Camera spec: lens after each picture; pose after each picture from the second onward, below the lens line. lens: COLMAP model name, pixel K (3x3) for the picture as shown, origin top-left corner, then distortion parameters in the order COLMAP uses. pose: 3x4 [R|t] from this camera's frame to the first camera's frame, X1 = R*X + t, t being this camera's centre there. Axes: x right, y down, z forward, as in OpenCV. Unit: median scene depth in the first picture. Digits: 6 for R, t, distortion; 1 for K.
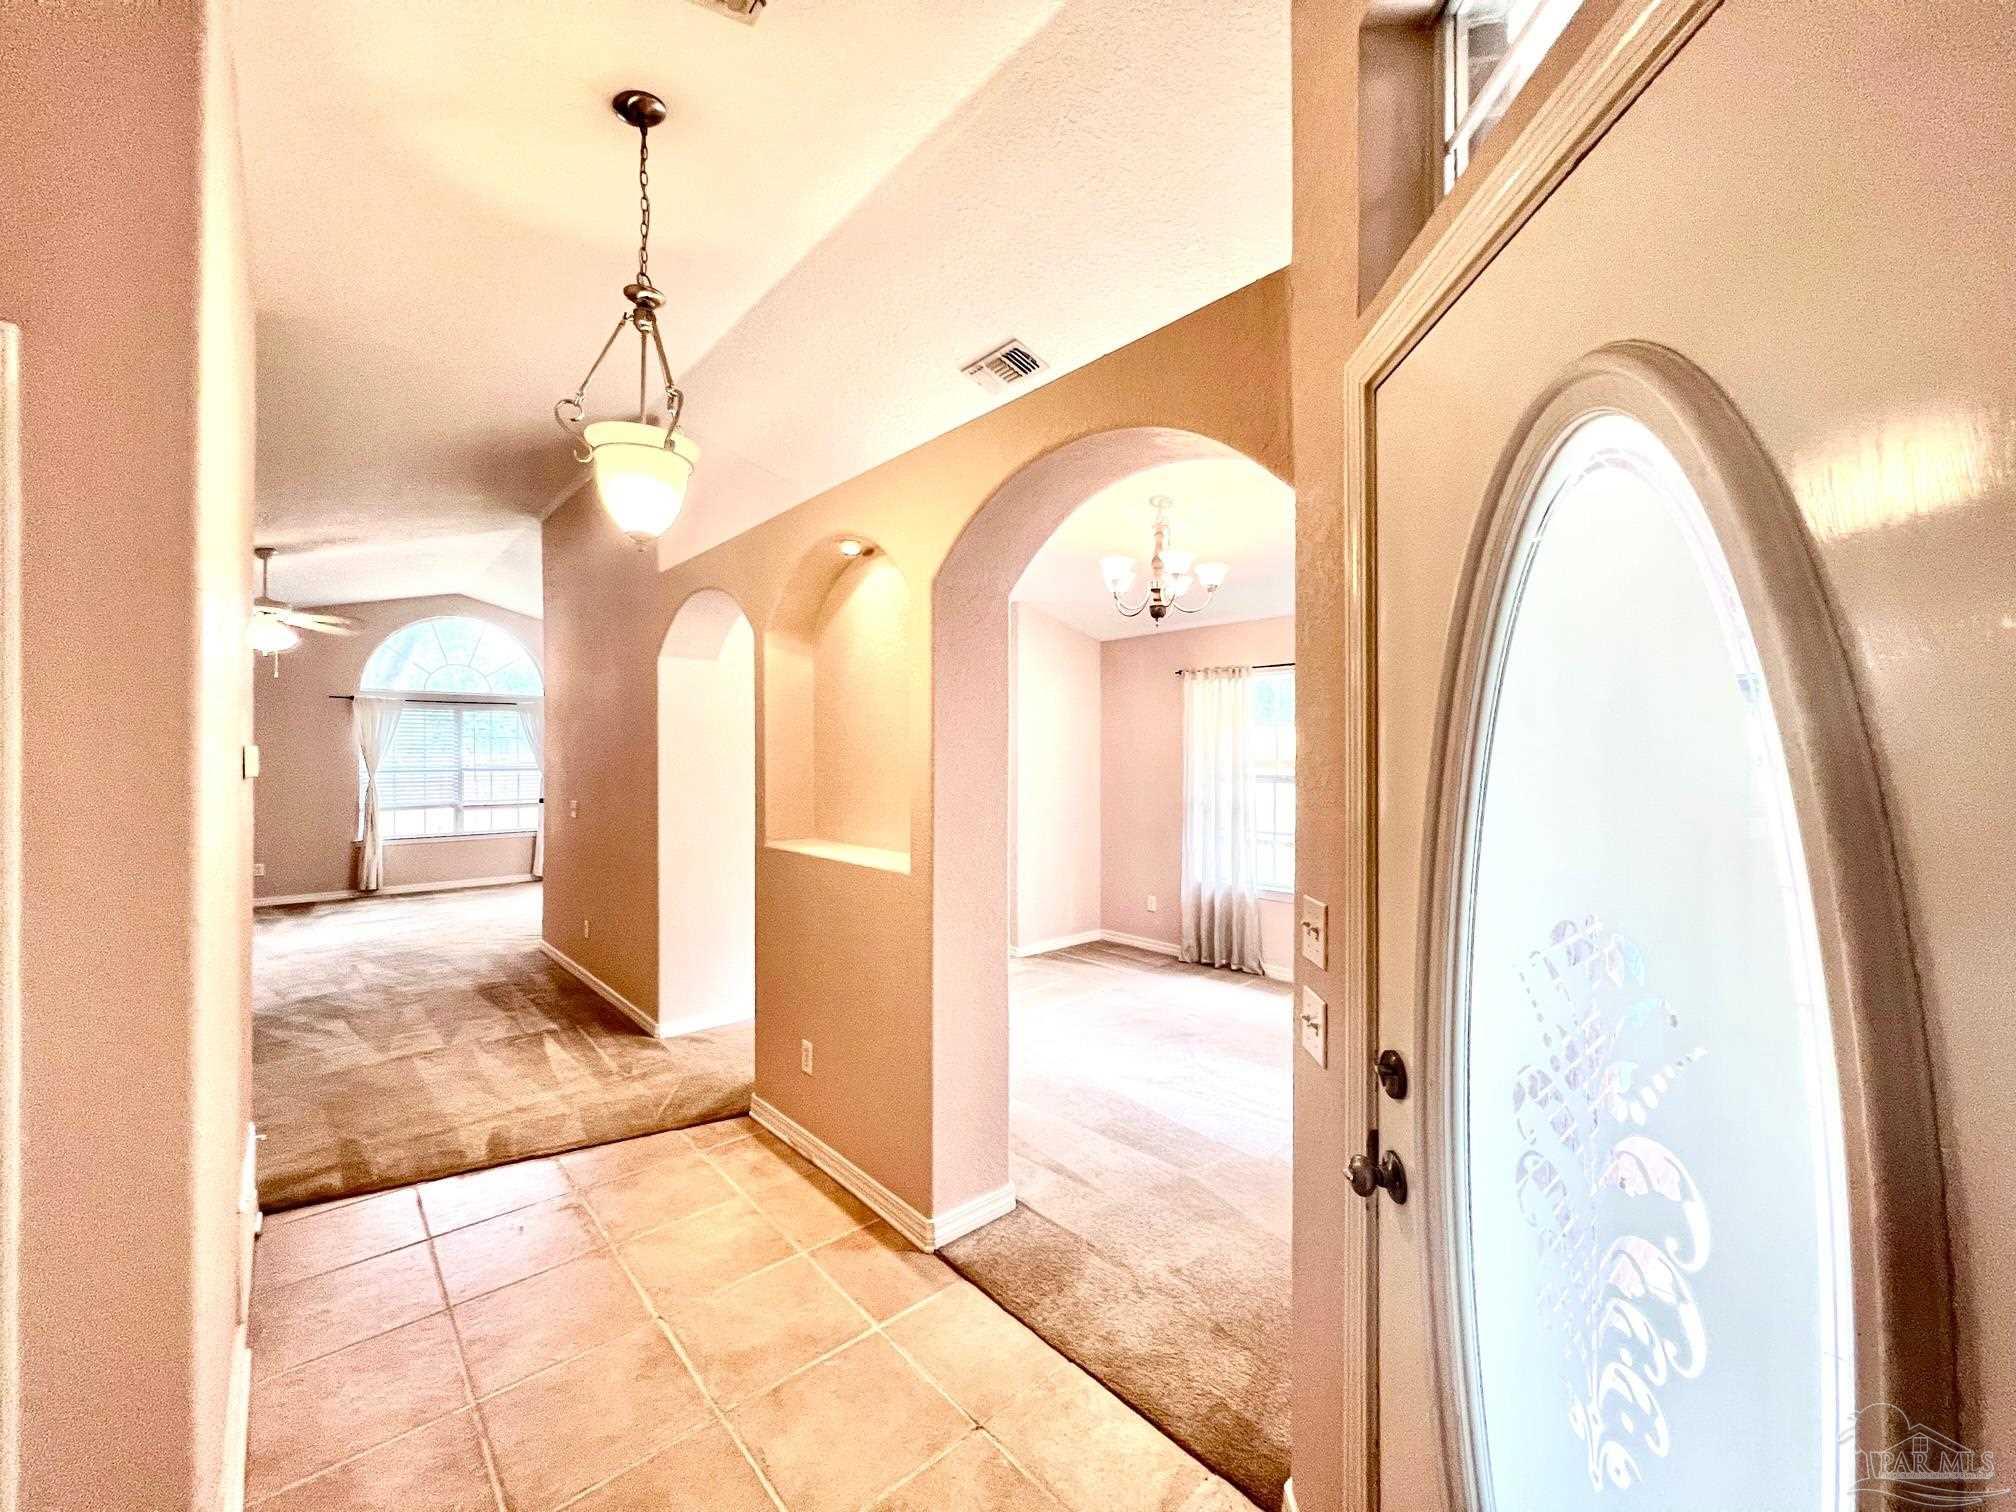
lens RADIAL K [[801.5, 0, 1001.5], [0, 801.5, 754.0], [0, 0, 1]] dist [-0.000207, -0.000067]
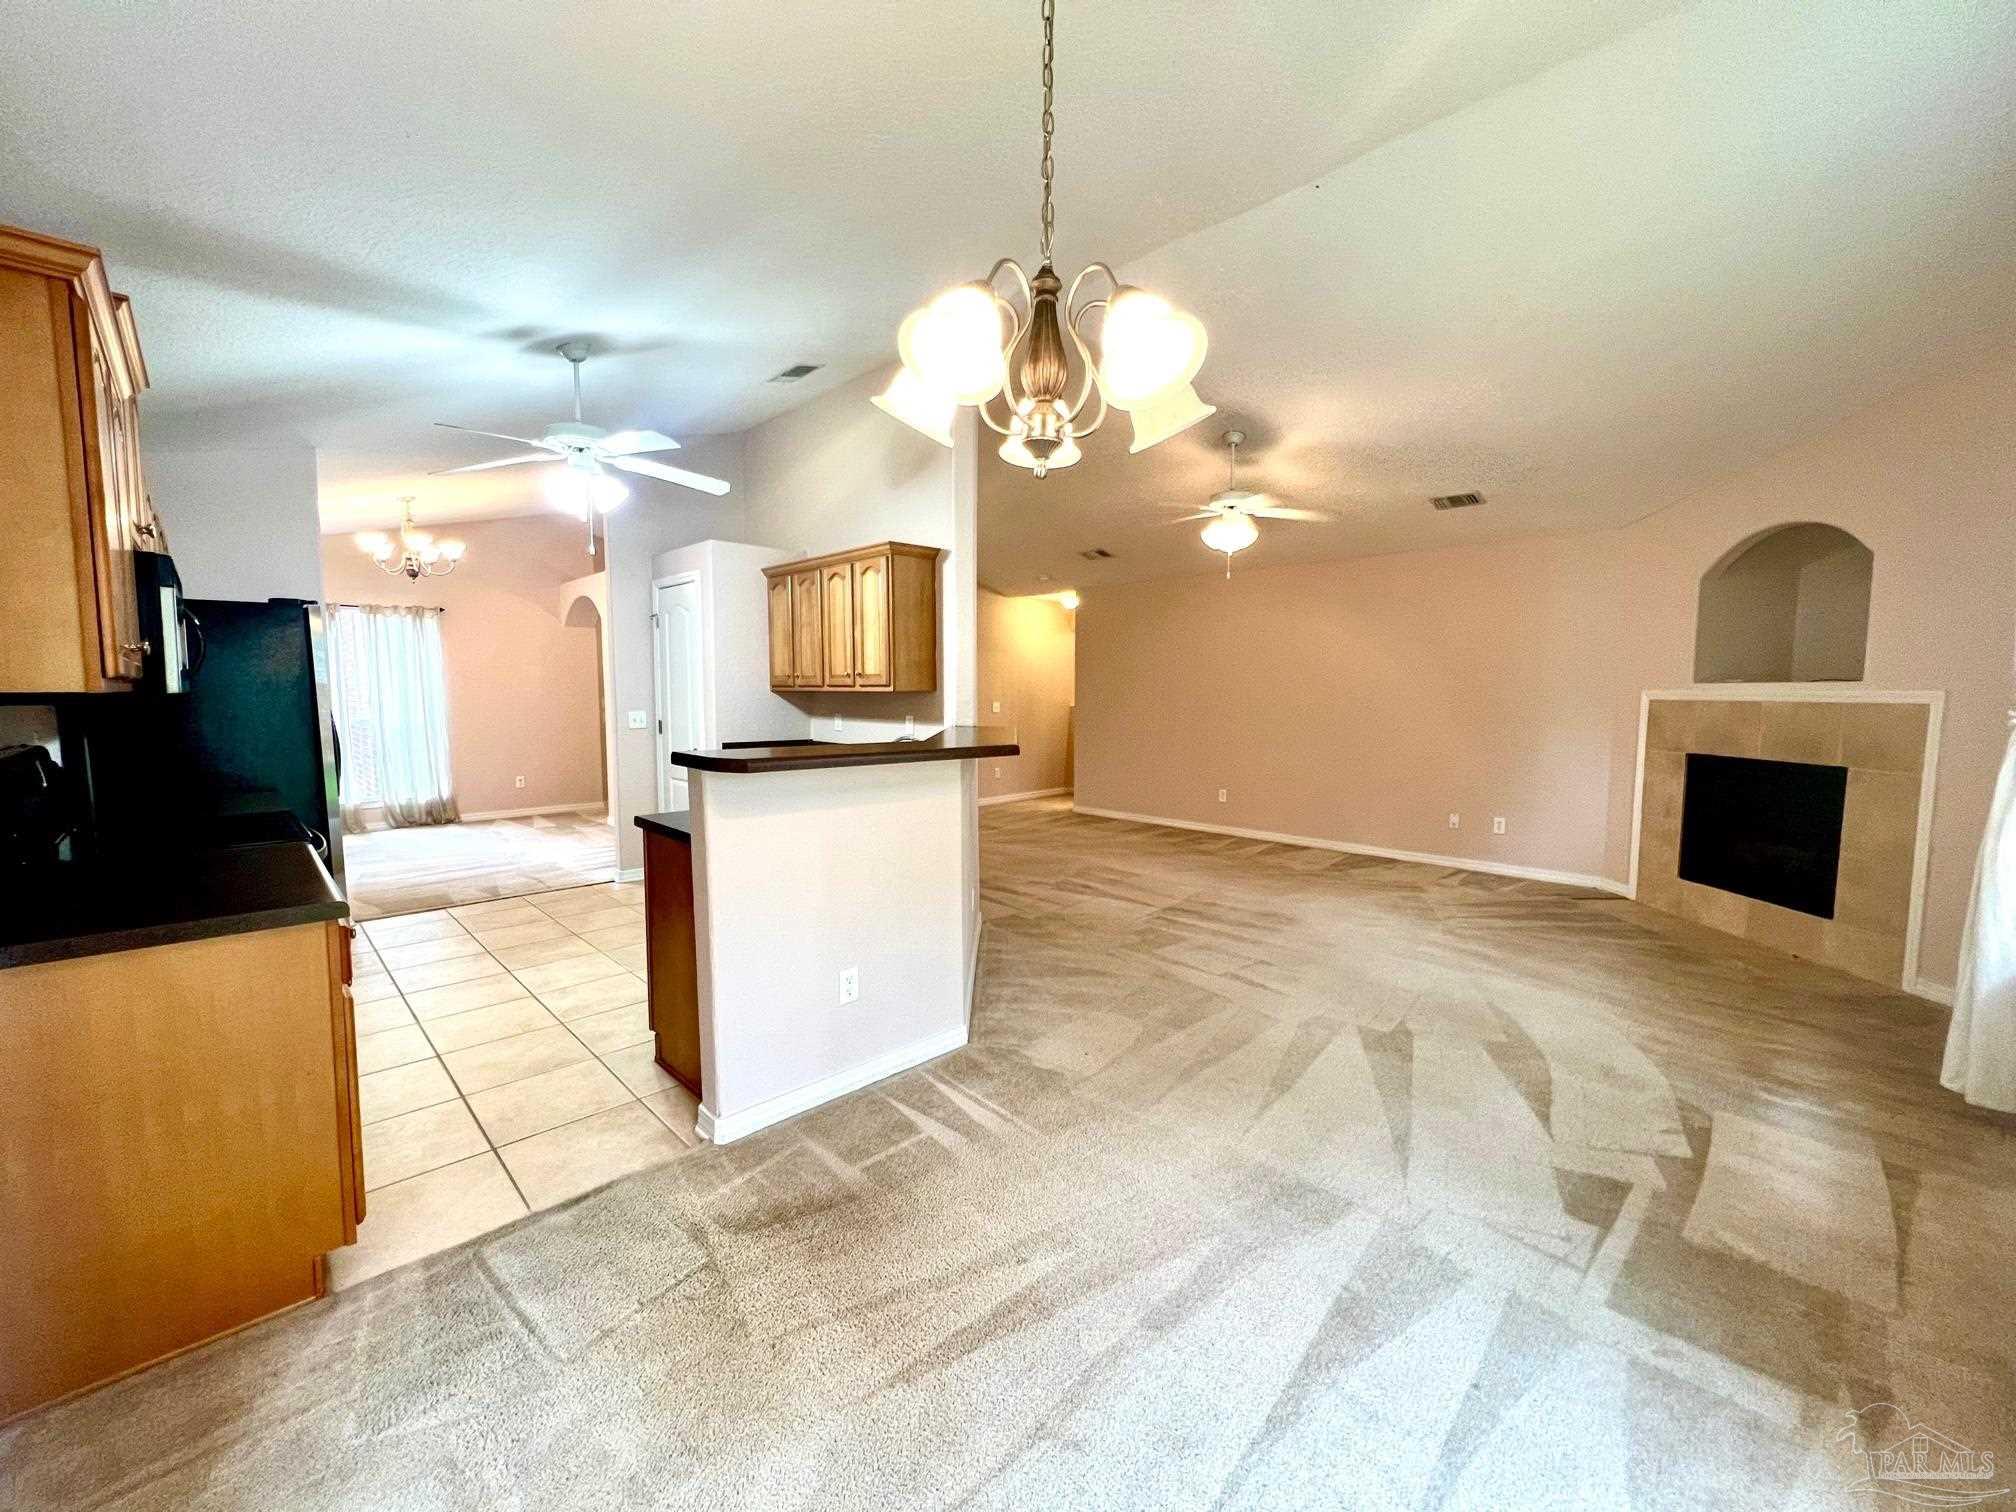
lens RADIAL K [[801.5, 0, 1001.5], [0, 801.5, 754.0], [0, 0, 1]] dist [-0.000207, -0.000067]
pose [[-0.998678, 0.001650, -0.051384, -0.411219], [-0.002438, 0.996840, 0.079393, 0.020008], [0.051353, 0.079413, -0.995518, 1.272459]]
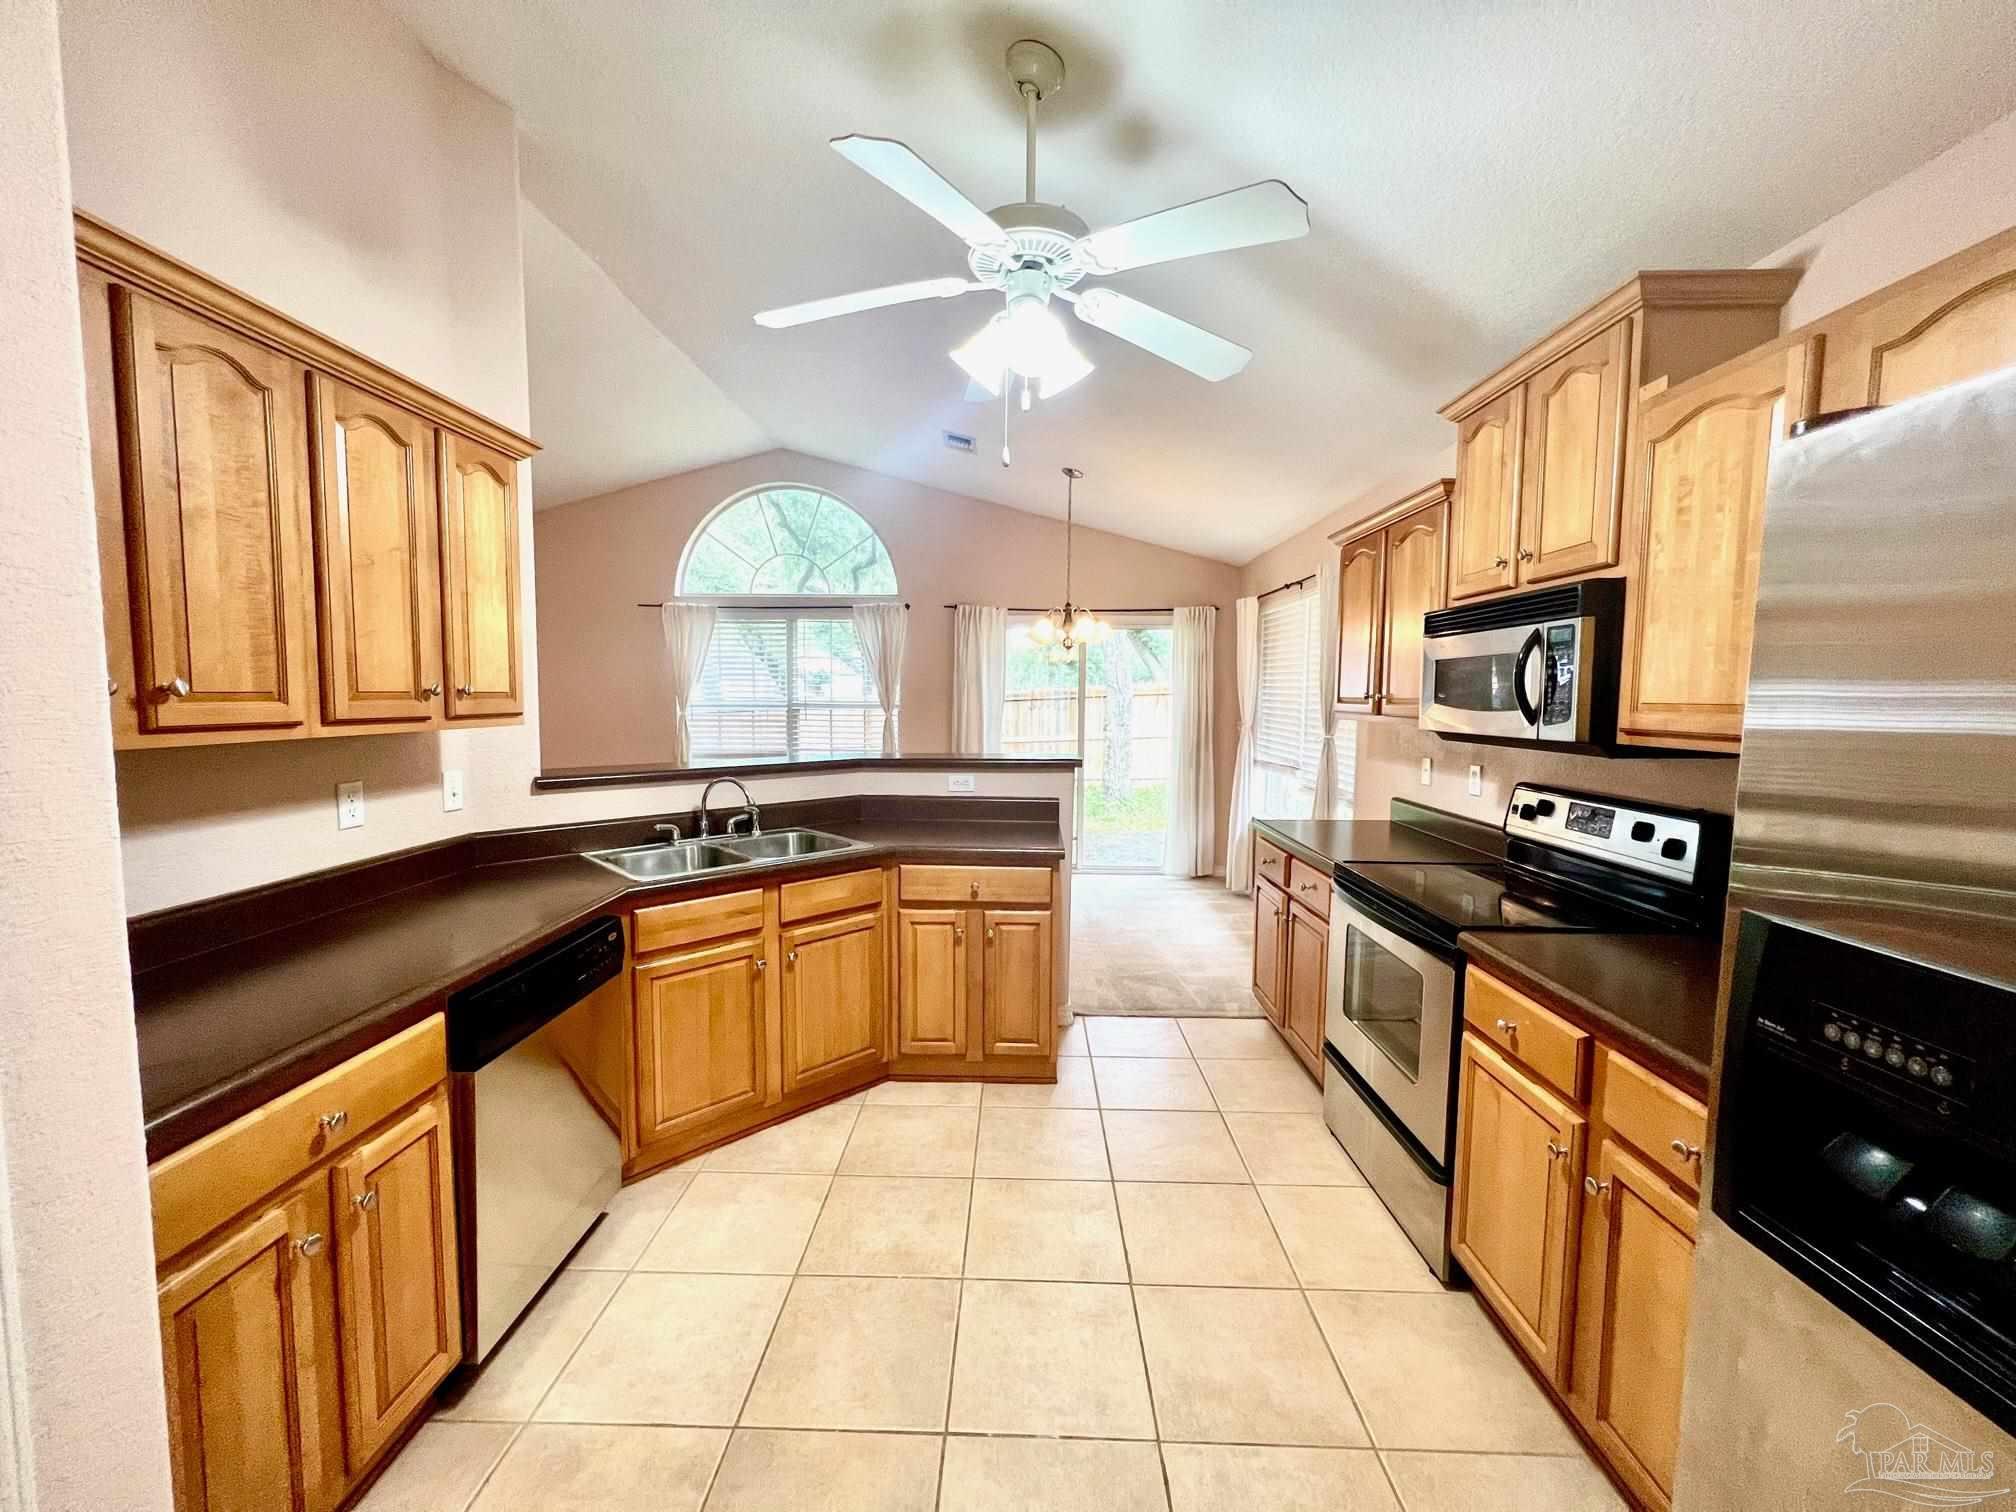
lens RADIAL K [[806.0, 0, 1004.0], [0, 806.0, 753.2], [0, 0, 1]] dist [-0.000025, -0.000012]
pose [[0.730952, 0.055207, -0.680192, -0.063713], [-0.007610, 0.997320, 0.072768, 0.009318], [0.682386, -0.048013, 0.729413, 0.663109]]
